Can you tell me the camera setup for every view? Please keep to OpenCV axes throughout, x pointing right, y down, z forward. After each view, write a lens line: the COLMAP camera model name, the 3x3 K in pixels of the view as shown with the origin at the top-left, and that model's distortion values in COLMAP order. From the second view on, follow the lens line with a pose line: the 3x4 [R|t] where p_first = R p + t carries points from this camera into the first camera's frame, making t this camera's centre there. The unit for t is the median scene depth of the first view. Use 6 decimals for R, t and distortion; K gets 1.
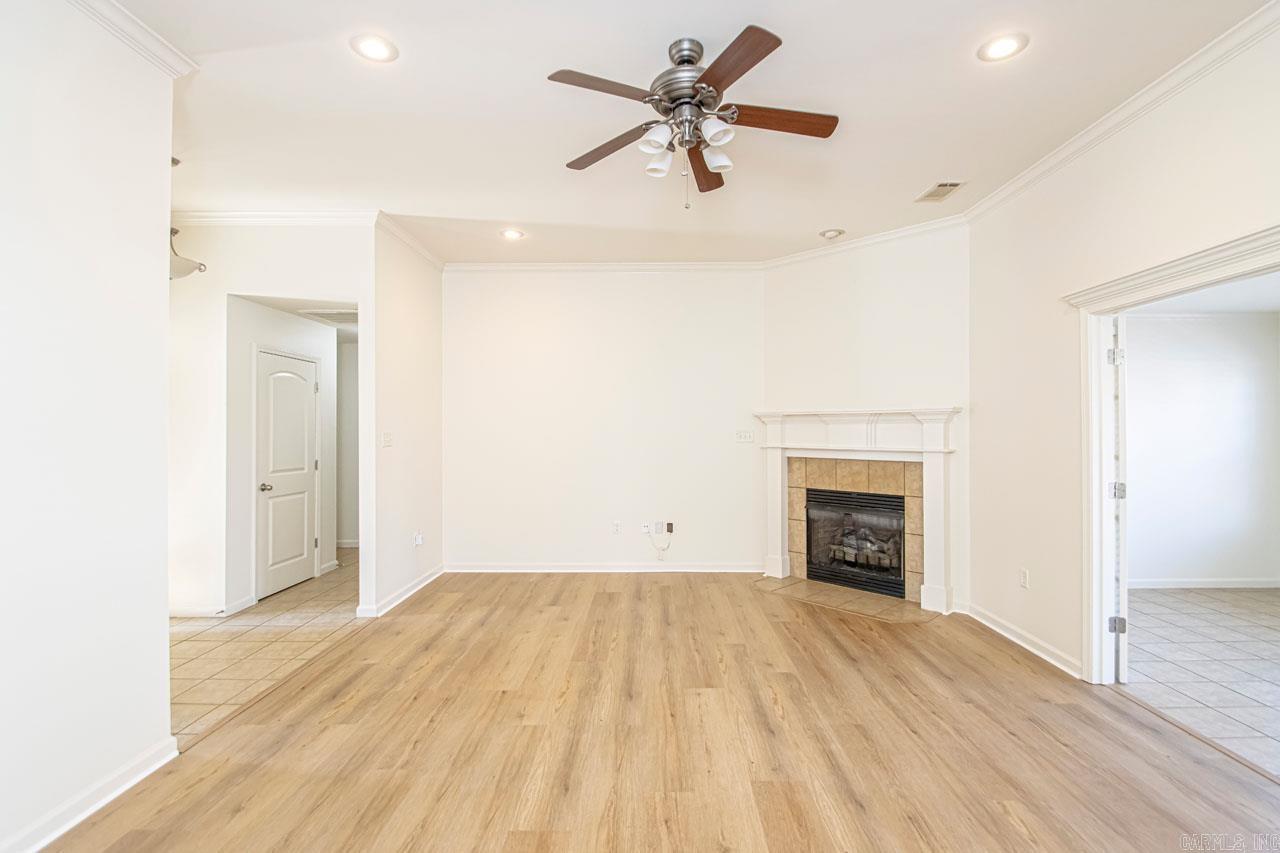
lens RADIAL K [[590.3, 0, 647.4], [0, 590.3, 425.7], [0, 0, 1]] dist [0.004155, -0.000841]
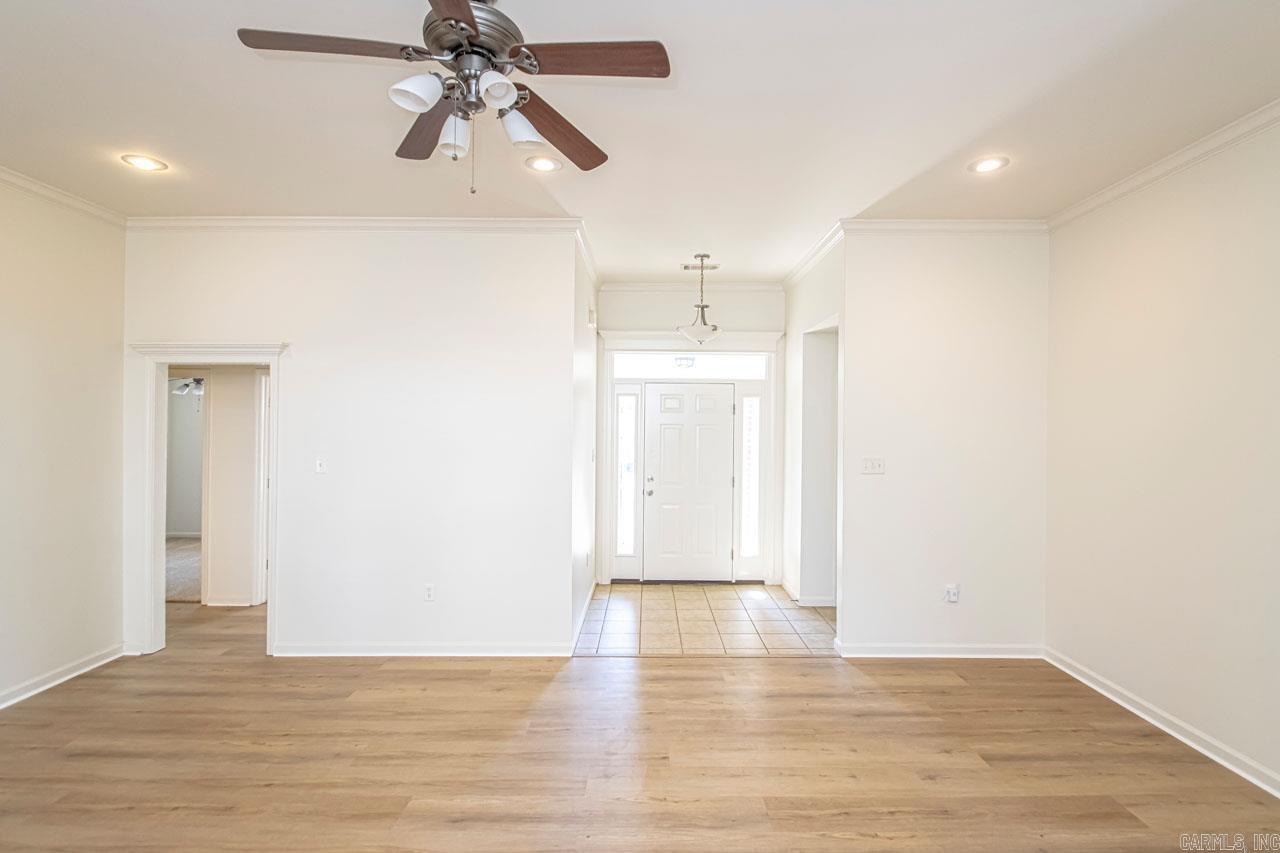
lens RADIAL K [[590.3, 0, 648.6], [0, 590.3, 420.7], [0, 0, 1]] dist [0.004155, -0.000841]
pose [[0.032202, 0.001832, -0.999480, 0.484655], [-0.002748, 0.999995, 0.001744, -0.052175], [0.999478, 0.002690, 0.032206, 0.685567]]
